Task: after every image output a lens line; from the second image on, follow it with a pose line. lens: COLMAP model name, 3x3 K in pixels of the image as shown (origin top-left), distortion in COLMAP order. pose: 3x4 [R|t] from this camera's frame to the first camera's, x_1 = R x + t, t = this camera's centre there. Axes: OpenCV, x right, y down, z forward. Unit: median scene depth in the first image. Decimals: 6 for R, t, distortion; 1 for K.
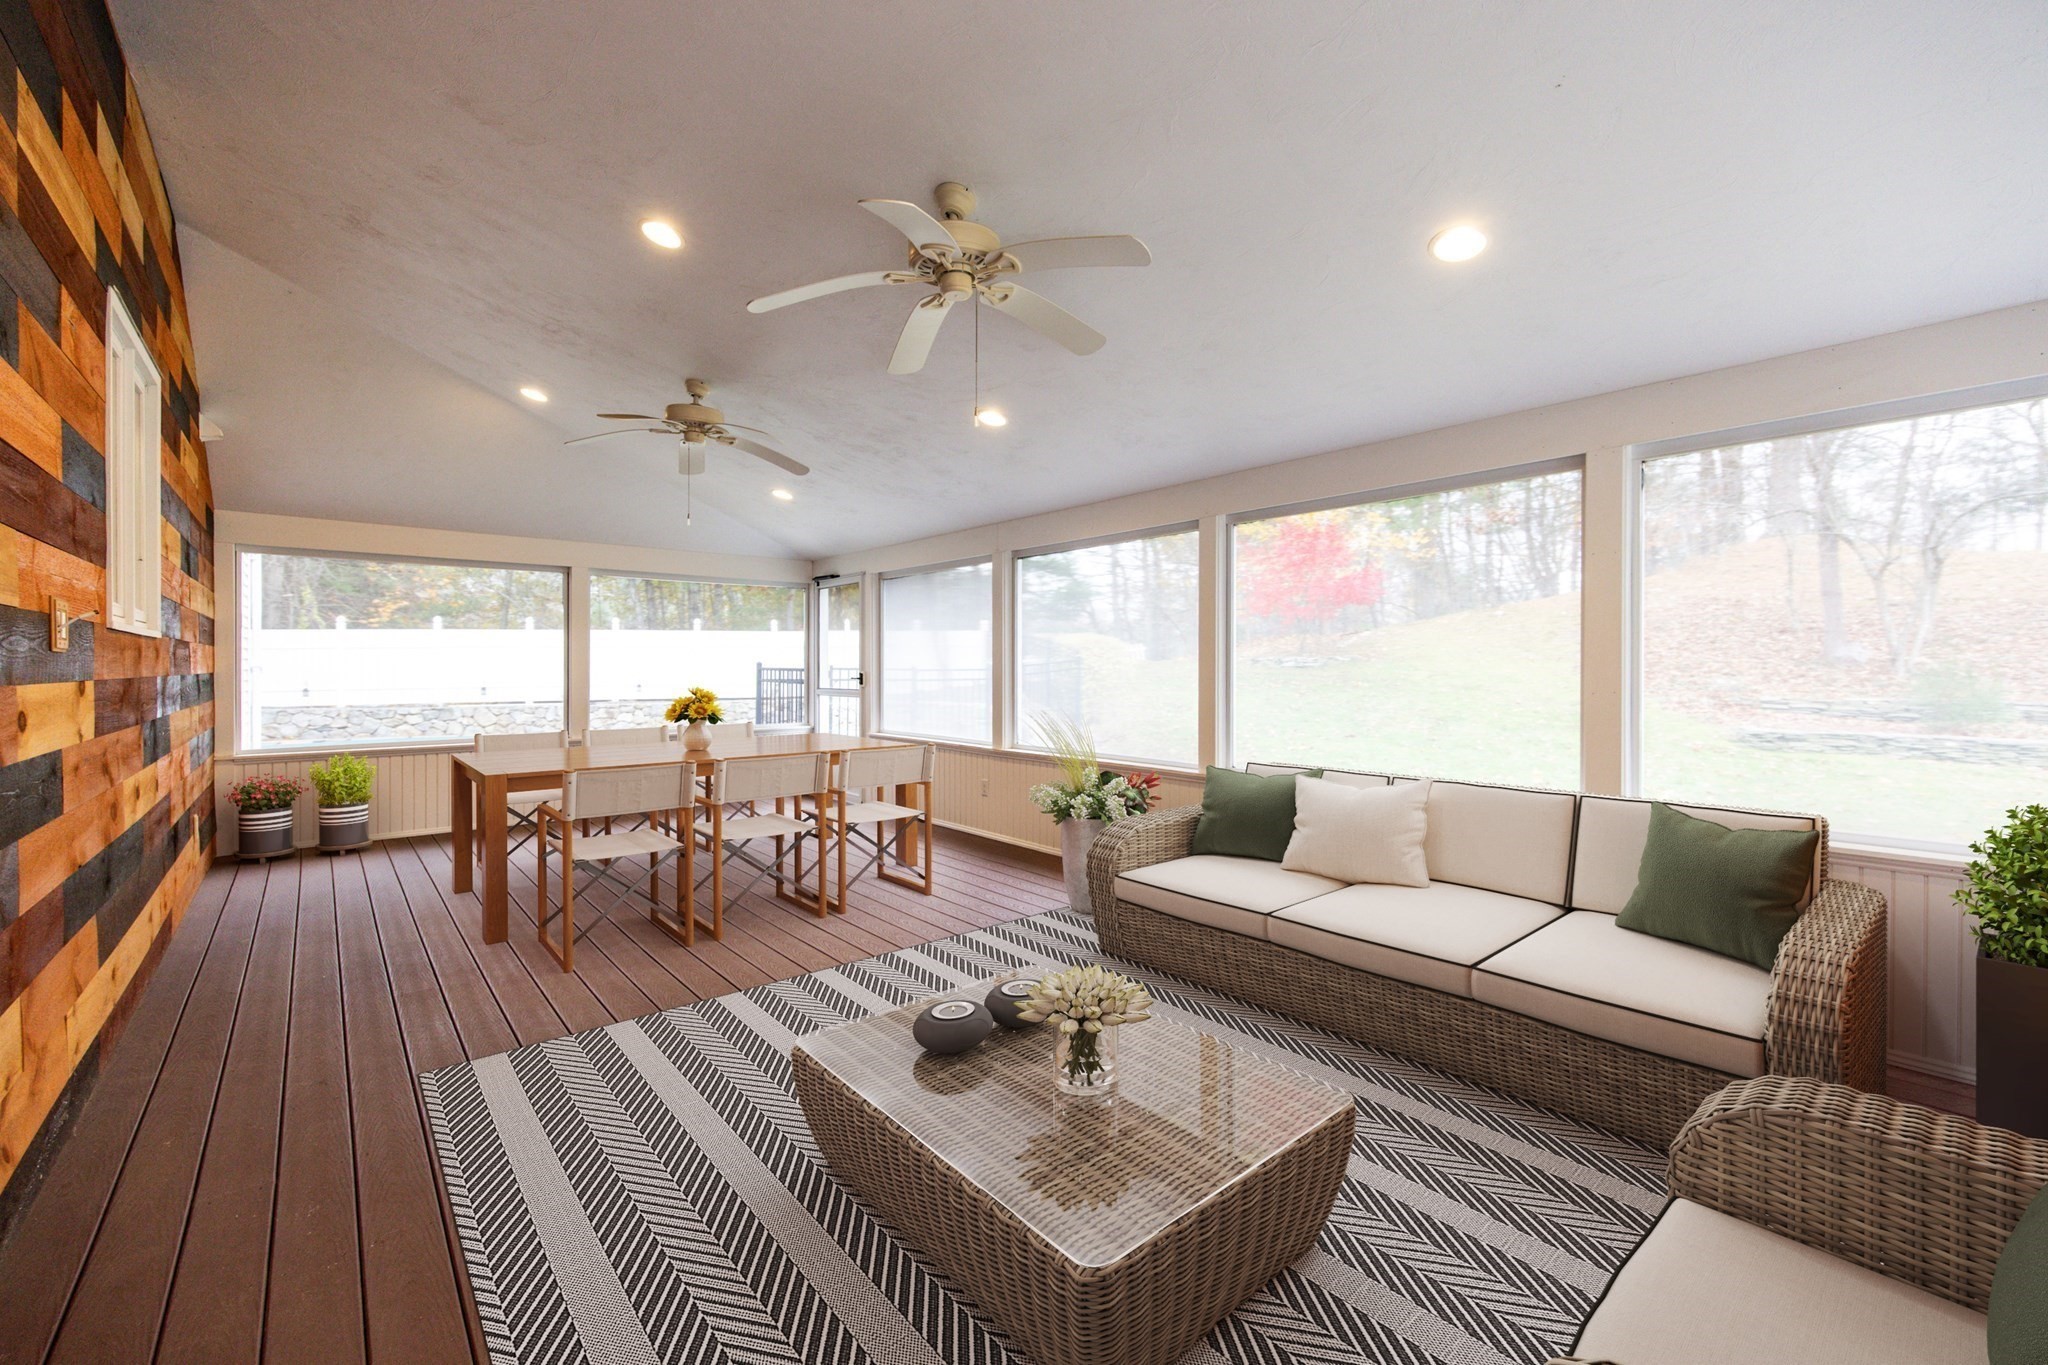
lens RADIAL K [[838.8, 0, 1024.6], [0, 838.8, 662.7], [0, 0, 1]] dist [-0.002453, -0.000395]
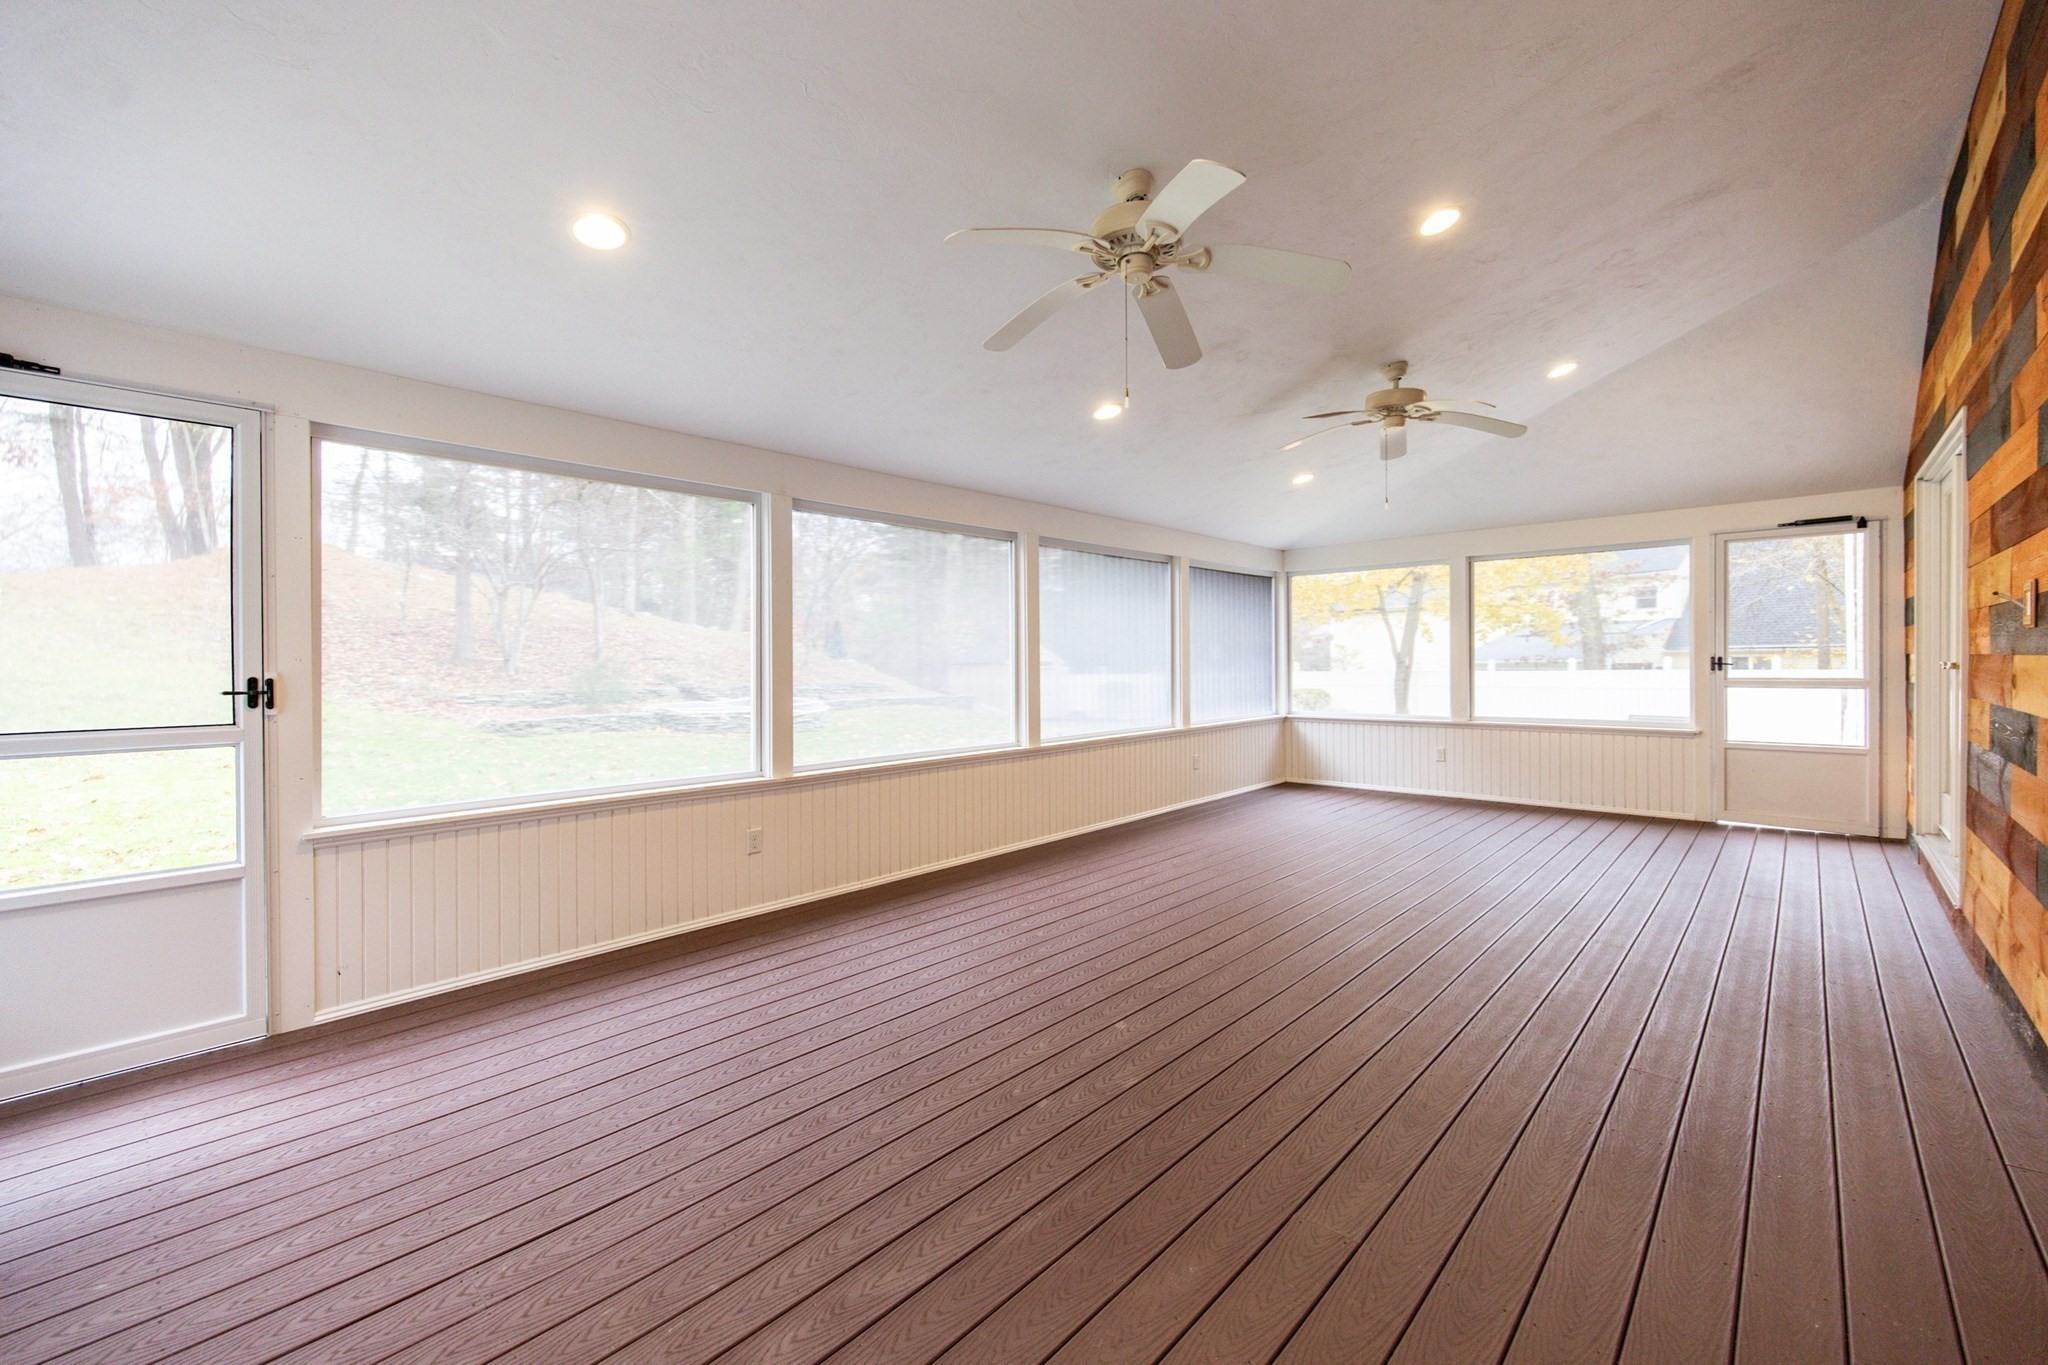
lens RADIAL K [[838.8, 0, 1024.6], [0, 838.8, 662.7], [0, 0, 1]] dist [-0.002453, -0.000395]
pose [[-0.116926, 0.001334, 0.993140, -0.609996], [0.003623, 0.999993, -0.000917, 0.007838], [-0.993134, 0.003491, -0.116930, 0.718526]]
